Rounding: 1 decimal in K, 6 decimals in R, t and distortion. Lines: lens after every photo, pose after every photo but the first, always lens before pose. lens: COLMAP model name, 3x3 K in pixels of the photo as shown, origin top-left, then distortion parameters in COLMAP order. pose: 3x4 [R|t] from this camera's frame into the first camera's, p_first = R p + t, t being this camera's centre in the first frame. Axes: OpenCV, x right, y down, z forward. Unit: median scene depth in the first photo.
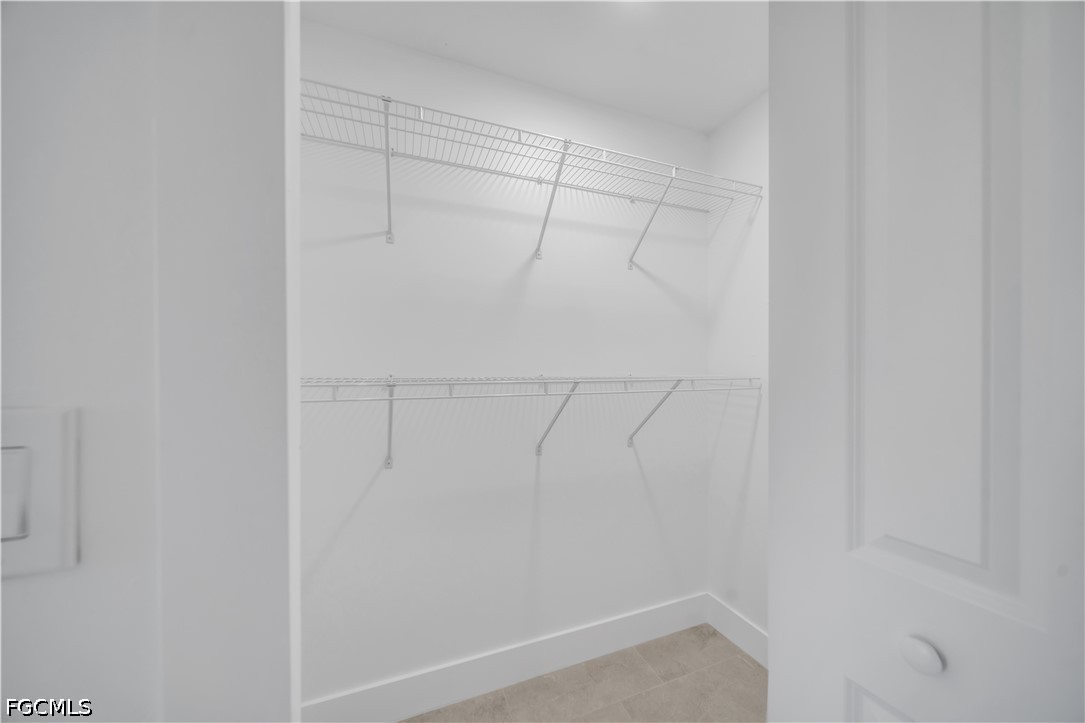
lens RADIAL K [[374.8, 0, 545.0], [0, 374.8, 368.1], [0, 0, 1]] dist [0.000175, -0.000473]
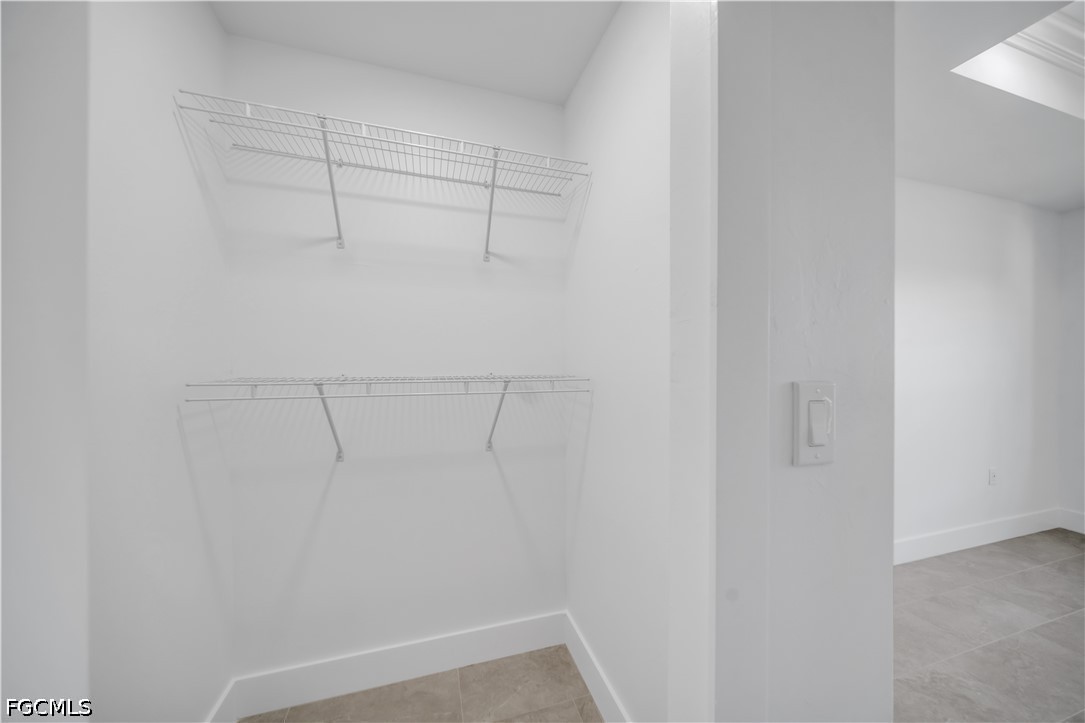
lens RADIAL K [[343.1, 0, 539.9], [0, 343.1, 369.2], [0, 0, 1]] dist [-0.024494, -0.000212]
pose [[0.998950, -0.001204, -0.045794, 0.265486], [0.001505, 0.999977, 0.006551, 0.000223], [0.045785, -0.006613, 0.998929, 0.103574]]
